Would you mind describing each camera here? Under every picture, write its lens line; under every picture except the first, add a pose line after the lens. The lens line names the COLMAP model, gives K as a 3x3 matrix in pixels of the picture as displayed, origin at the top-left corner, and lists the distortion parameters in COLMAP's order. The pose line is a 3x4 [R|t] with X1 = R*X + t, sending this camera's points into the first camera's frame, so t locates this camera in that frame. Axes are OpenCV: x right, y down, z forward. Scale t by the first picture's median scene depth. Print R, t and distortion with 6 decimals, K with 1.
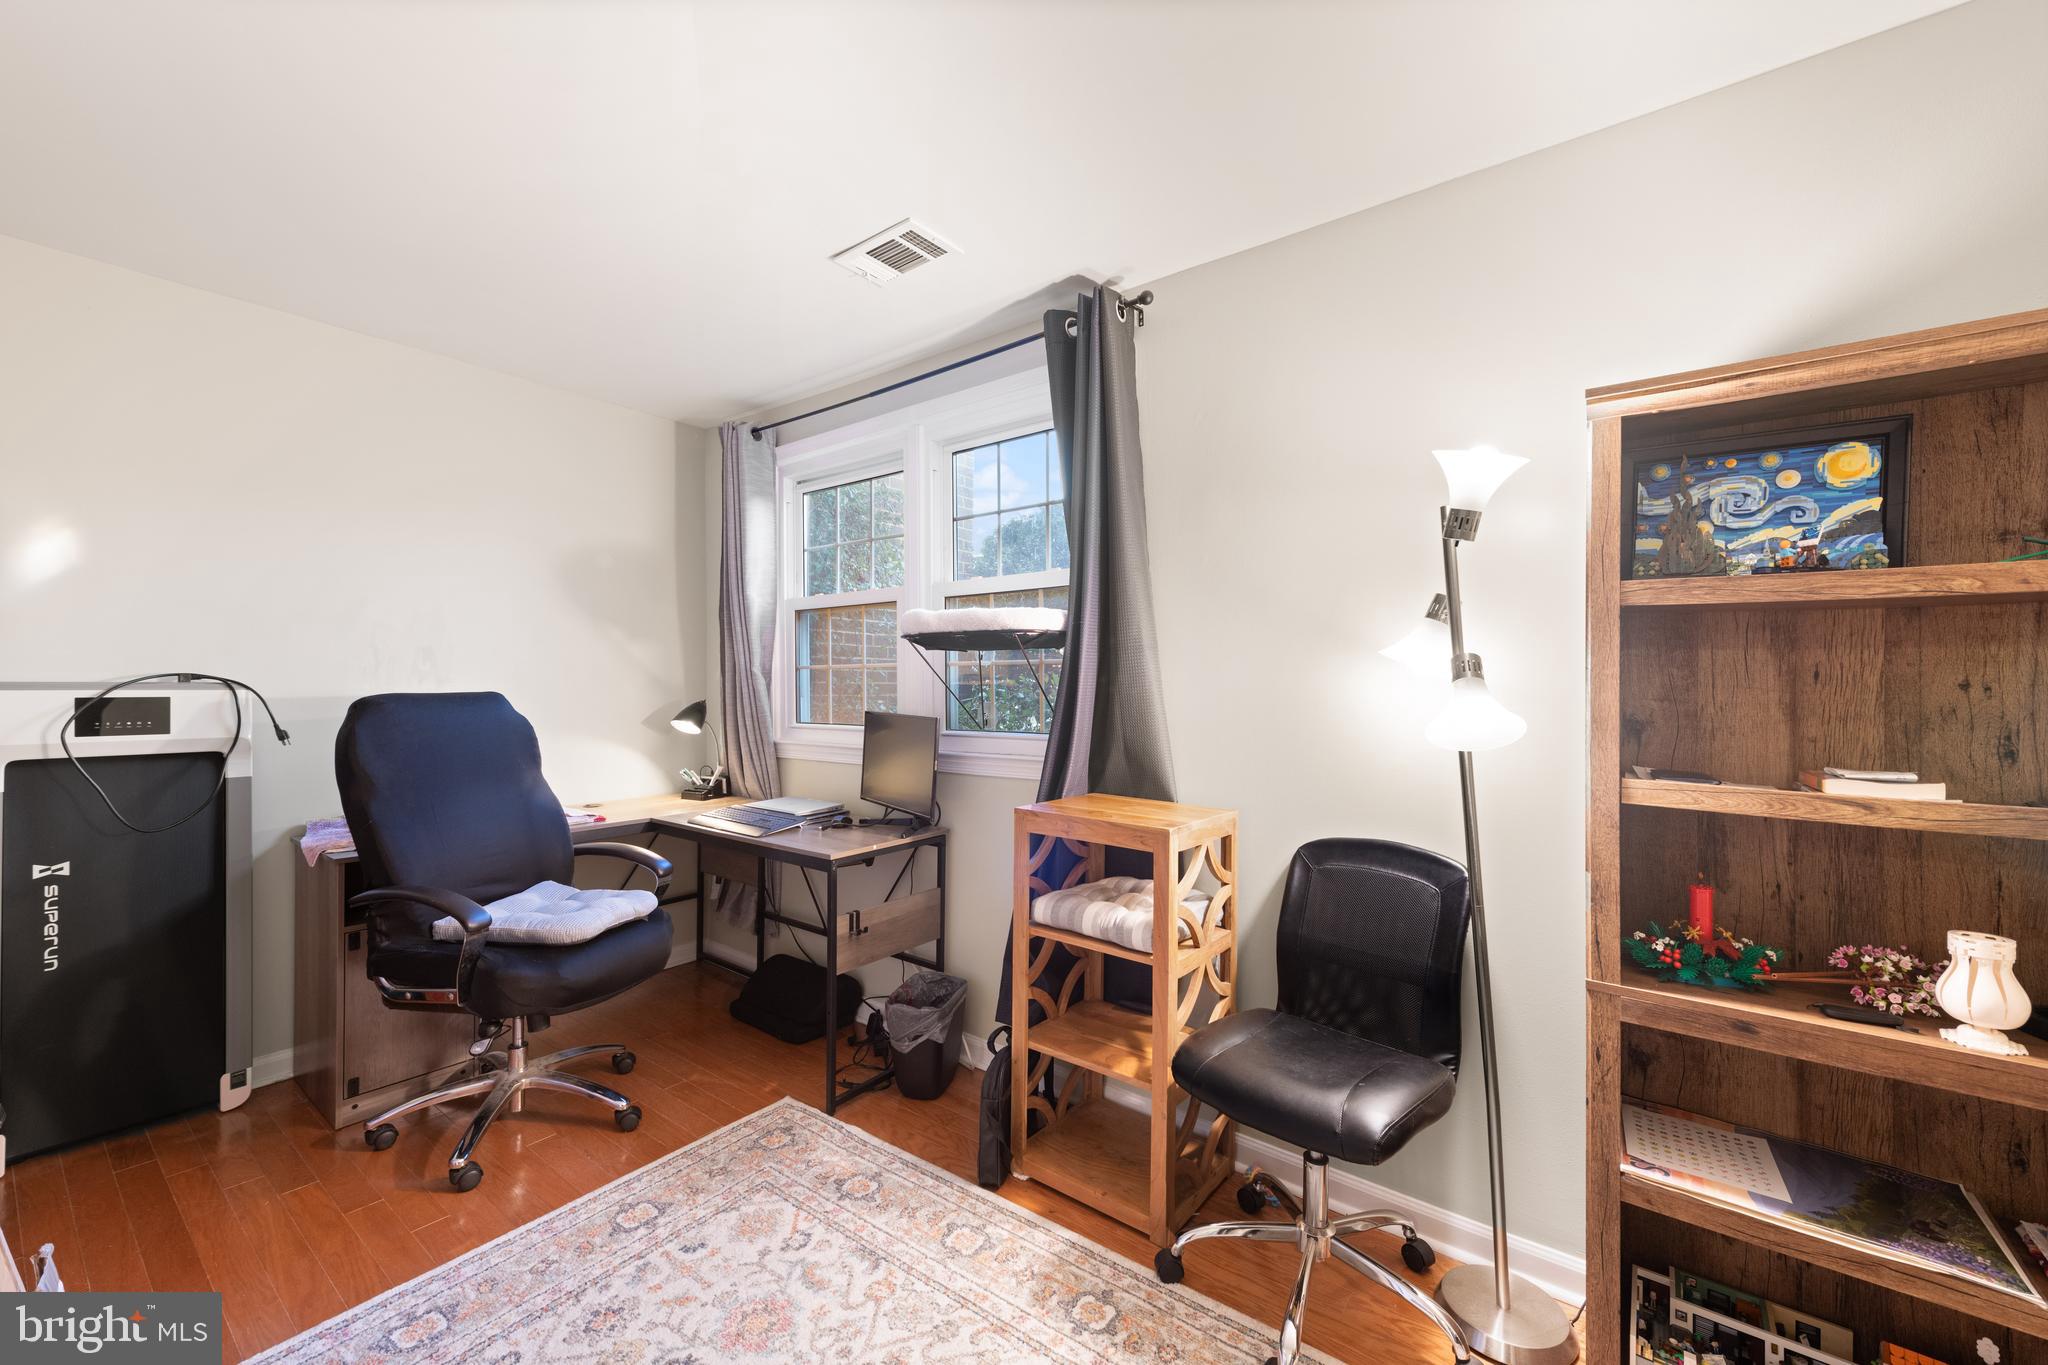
lens RADIAL K [[831.0, 0, 1000.7], [0, 831.0, 659.9], [0, 0, 1]] dist [0.000397, -0.000103]
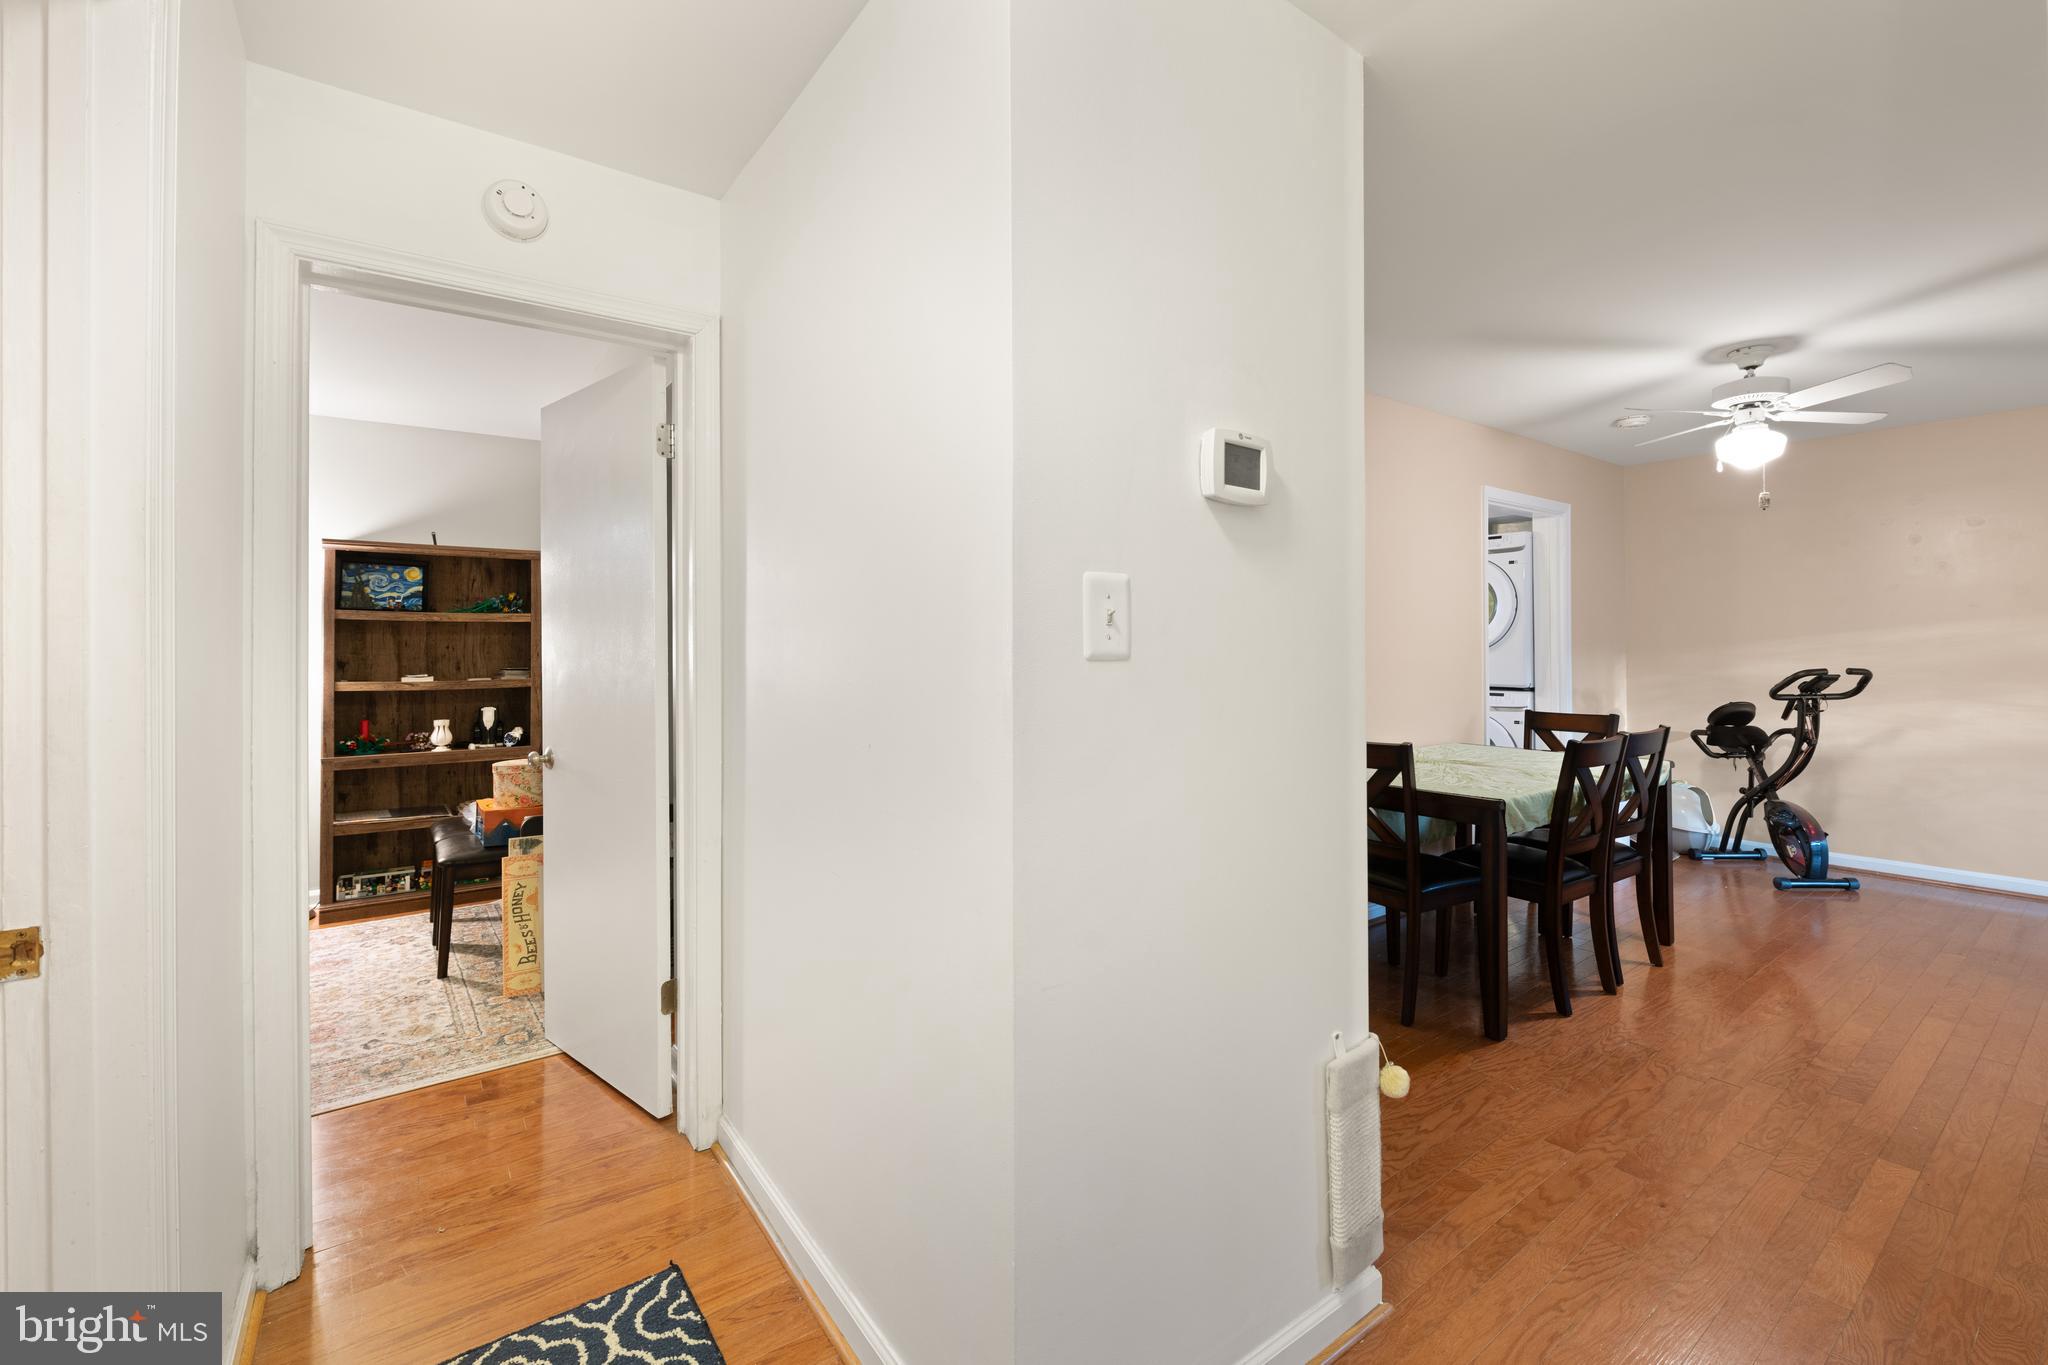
lens RADIAL K [[831.0, 0, 1000.7], [0, 831.0, 659.9], [0, 0, 1]] dist [0.000397, -0.000103]
pose [[0.262892, -0.015388, 0.964702, -1.310213], [-0.024305, 0.999450, 0.022566, -0.043577], [-0.964519, -0.029380, 0.262374, -1.823481]]
